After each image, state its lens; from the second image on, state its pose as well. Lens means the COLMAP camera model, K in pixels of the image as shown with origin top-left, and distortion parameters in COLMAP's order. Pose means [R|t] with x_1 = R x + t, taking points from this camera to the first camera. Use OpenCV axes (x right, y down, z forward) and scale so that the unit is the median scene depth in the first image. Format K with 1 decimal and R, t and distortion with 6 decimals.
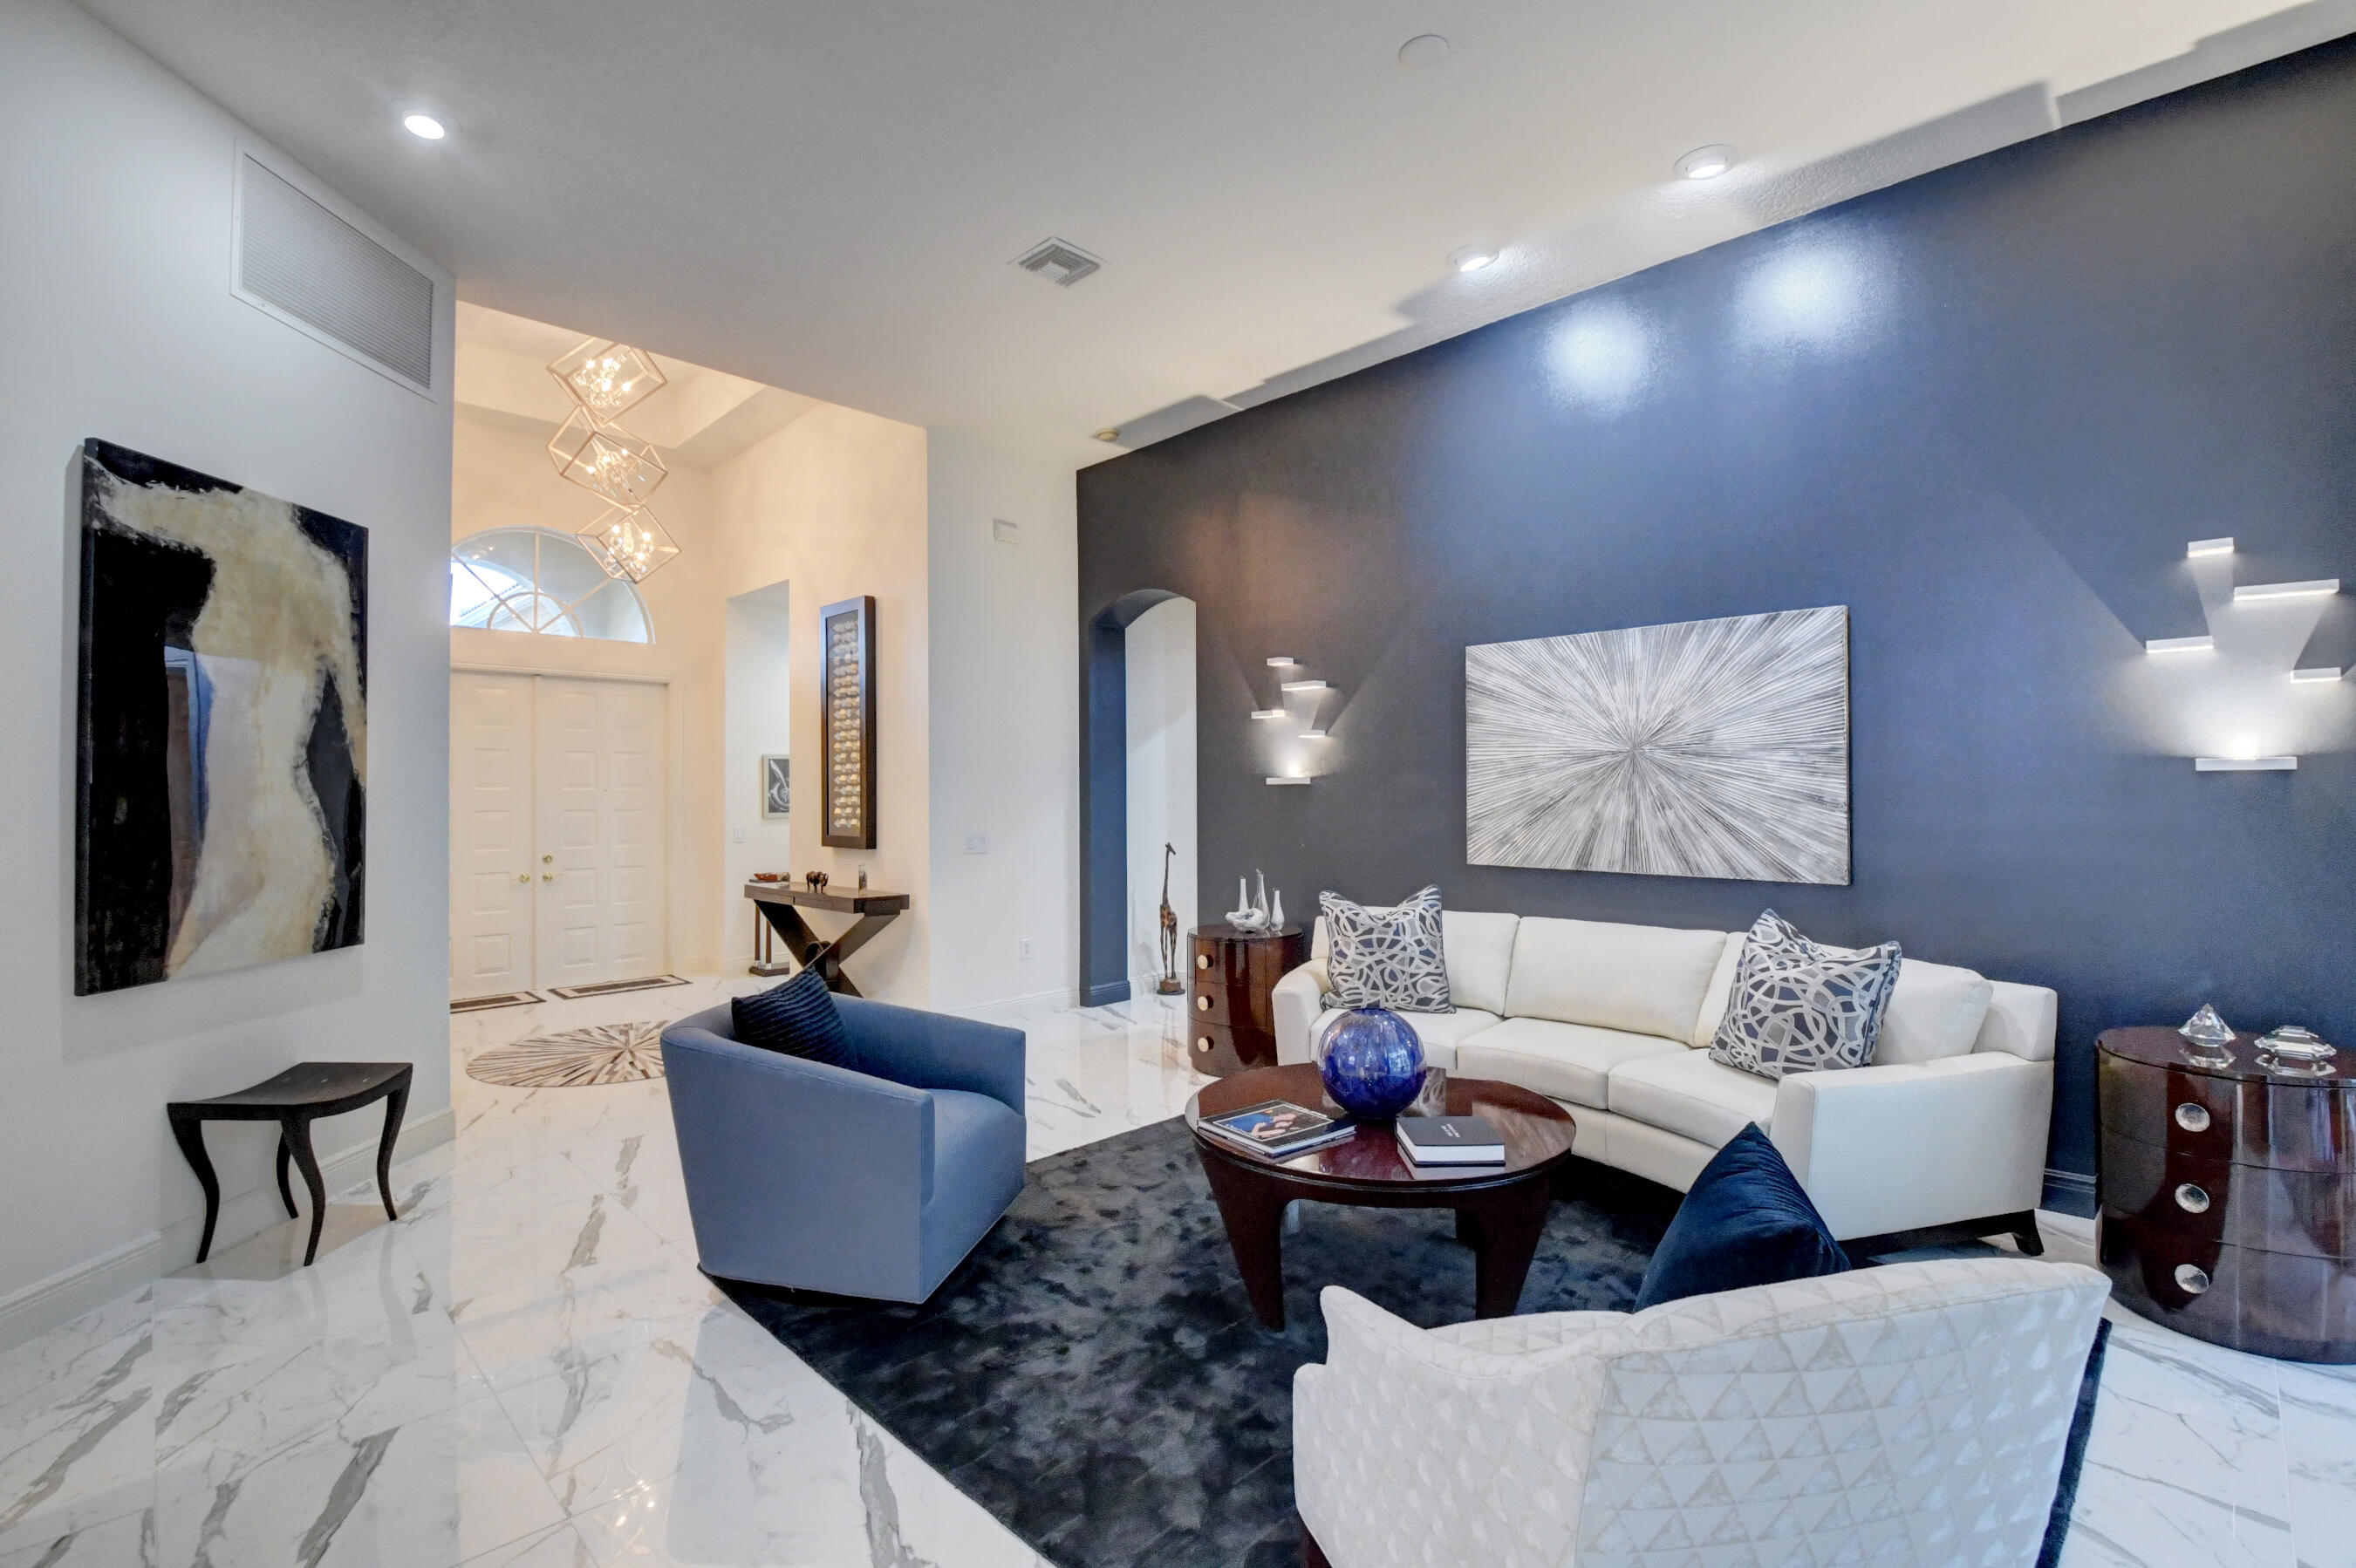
lens RADIAL K [[1026.1, 0, 1178.0], [0, 1026.1, 784.0], [0, 0, 1]] dist [0.012893, -0.022796]
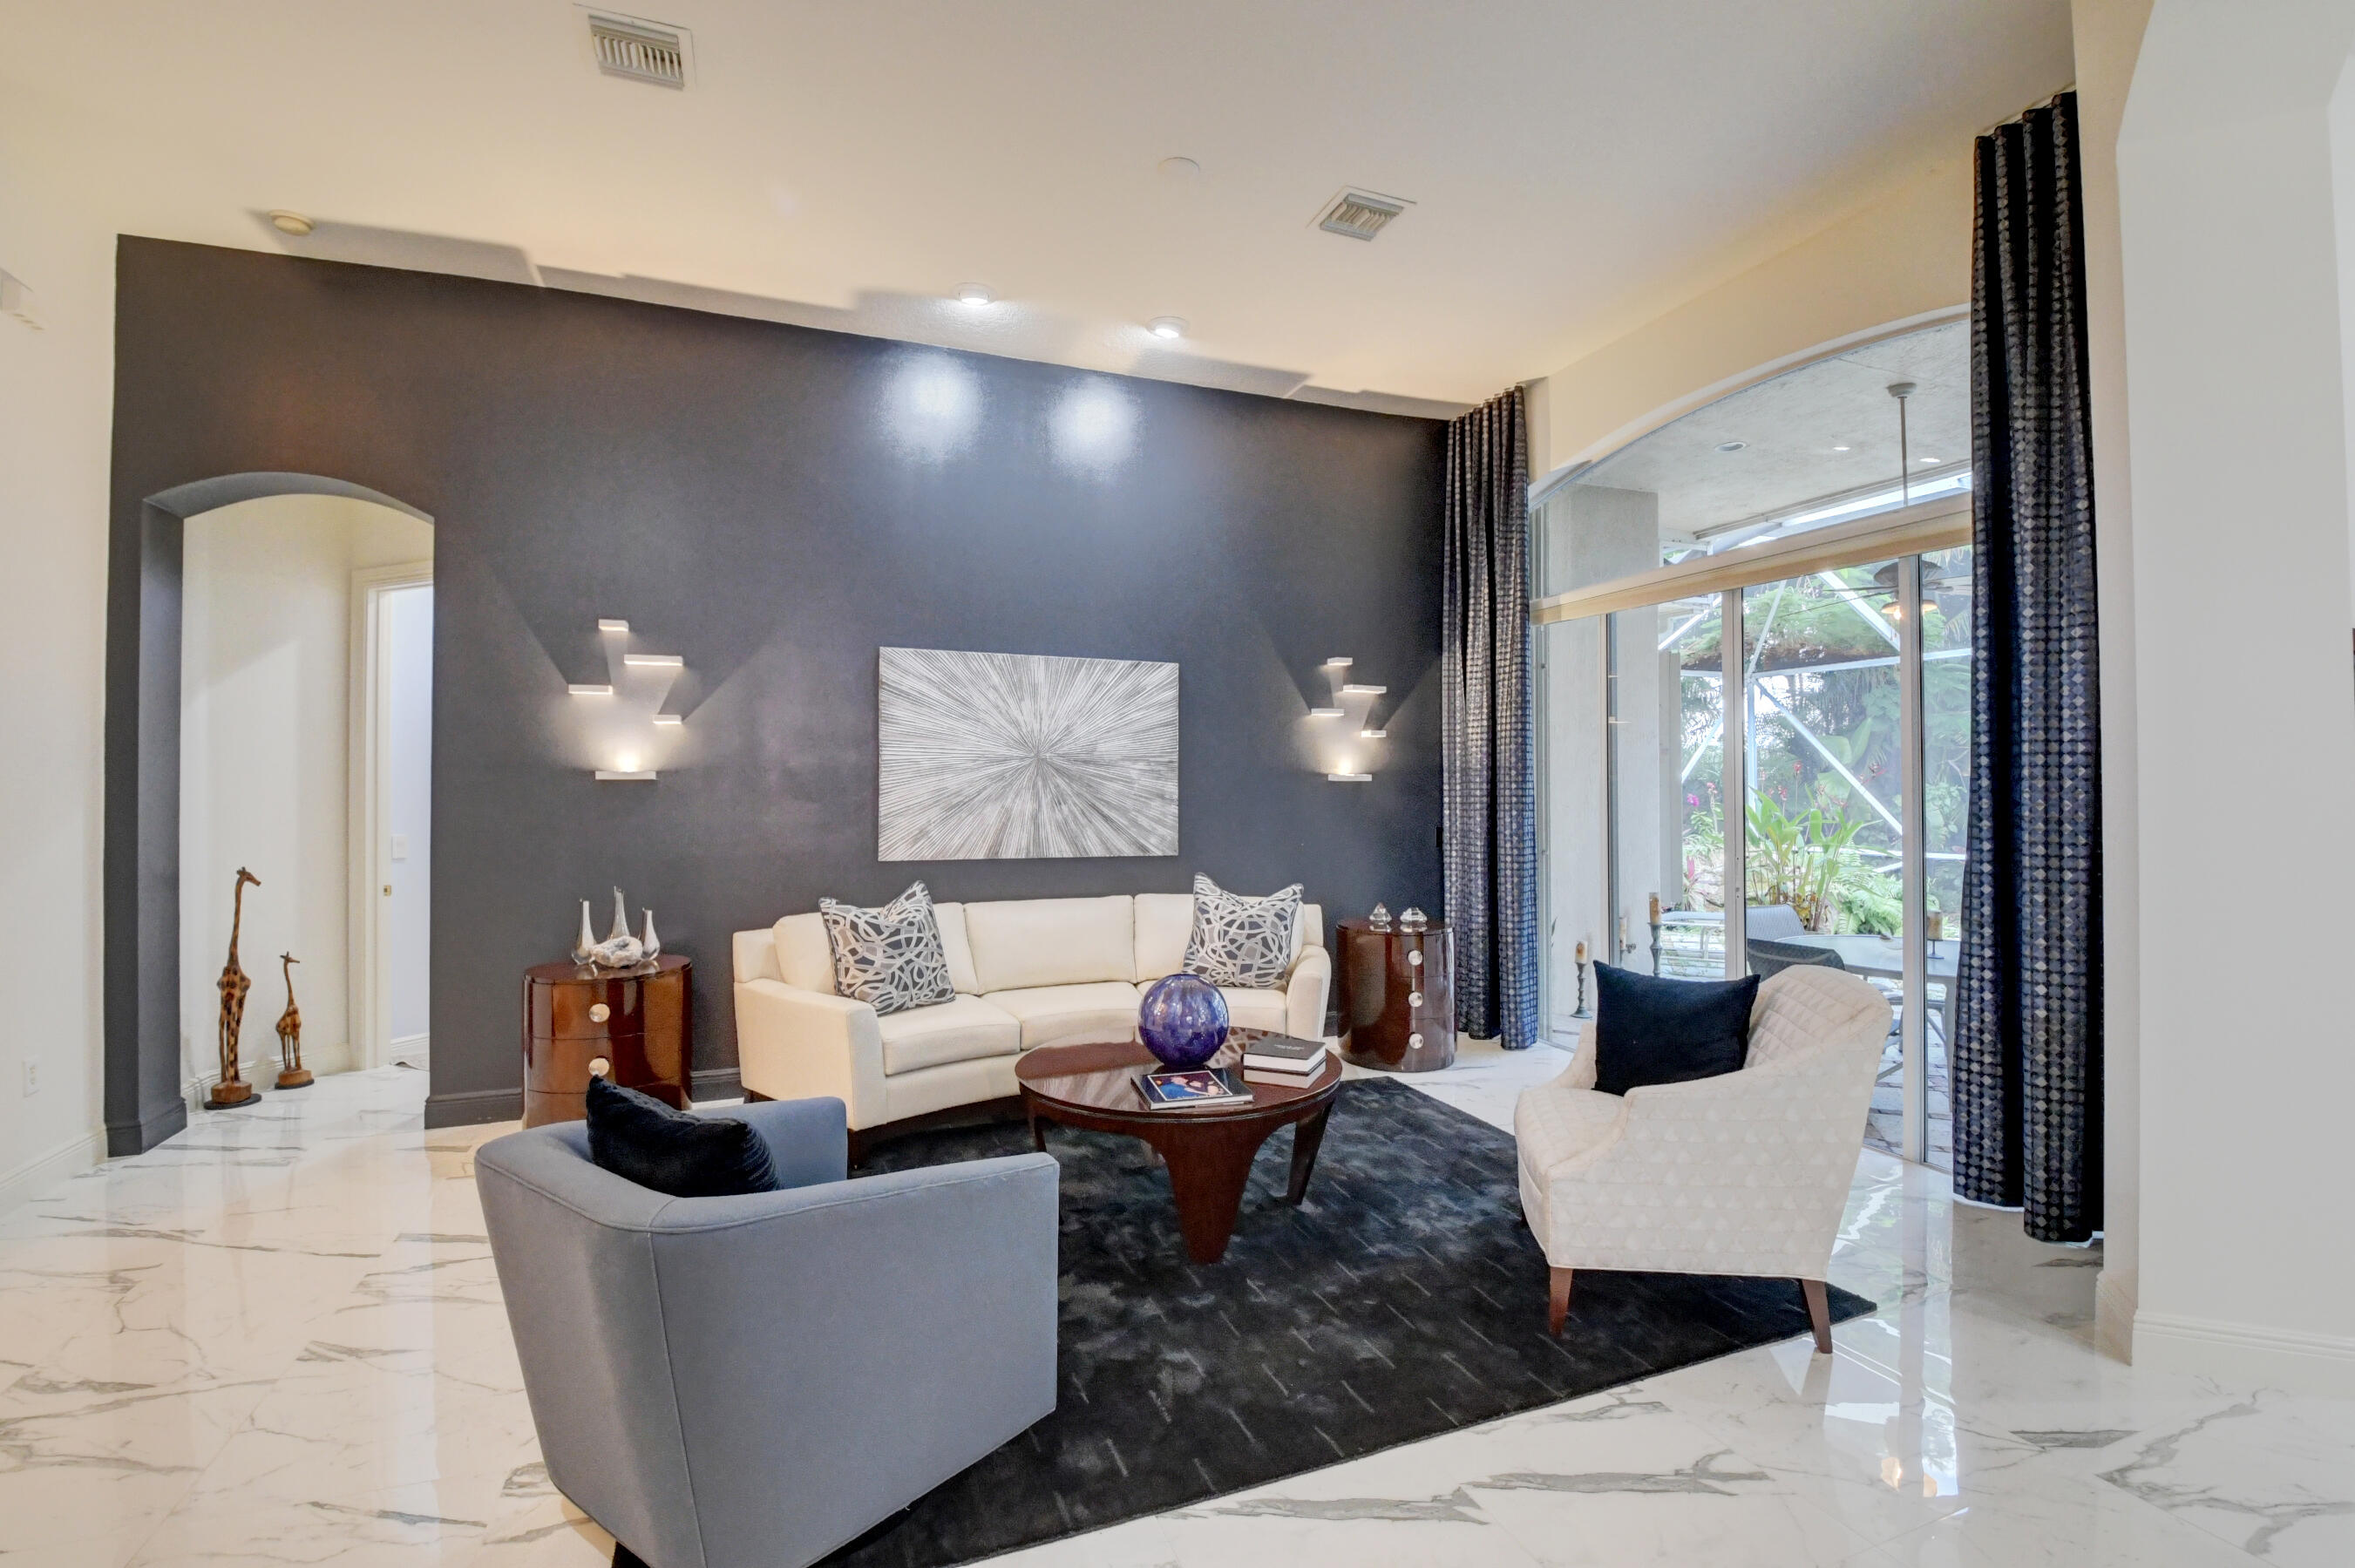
lens RADIAL K [[1025.8, 0, 1177.5], [0, 1025.8, 784.0], [0, 0, 1]] dist [0.012893, -0.022796]
pose [[0.404967, 0.007671, 0.914299, -0.600714], [-0.010421, 0.999939, -0.003774, 0.002641], [-0.914272, -0.007999, 0.405022, 0.359333]]
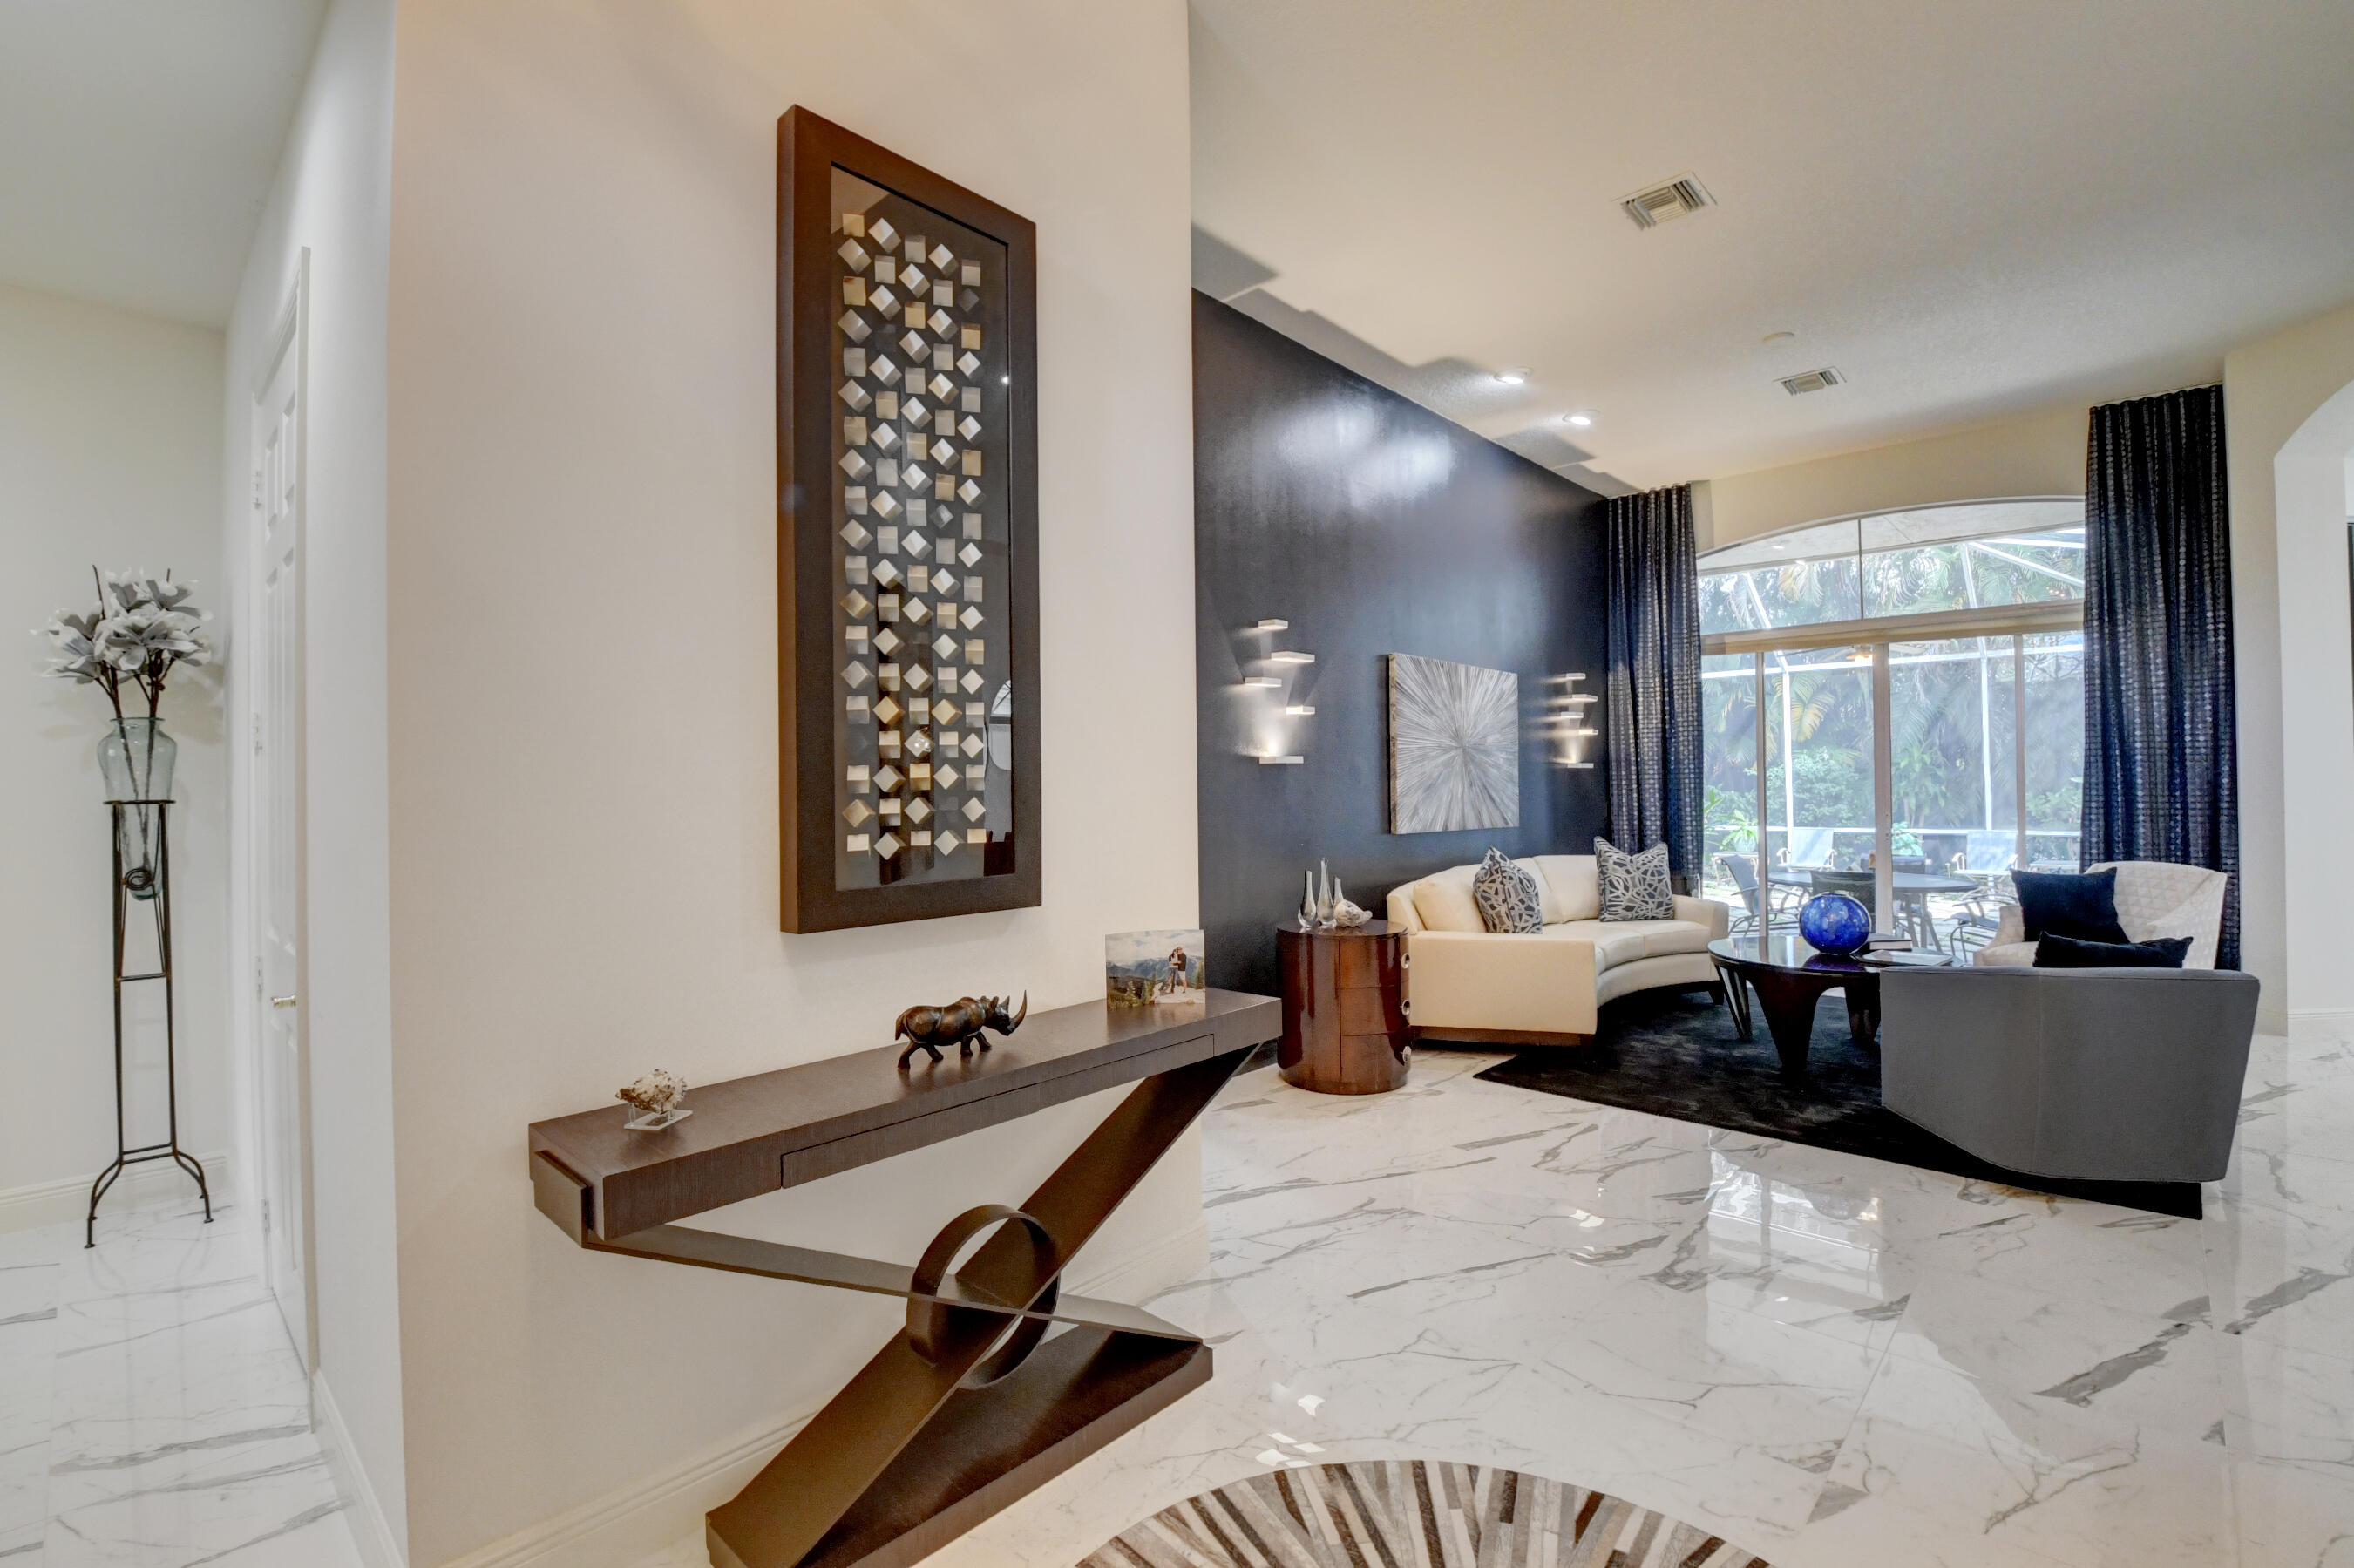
lens RADIAL K [[1025.4, 0, 1177.0], [0, 1025.4, 784.0], [0, 0, 1]] dist [0.012893, -0.022796]
pose [[-0.023042, 0.005083, 0.999722, -1.030198], [-0.002925, 0.999982, -0.005152, 0.029812], [-0.999730, -0.003043, -0.023027, 1.452926]]
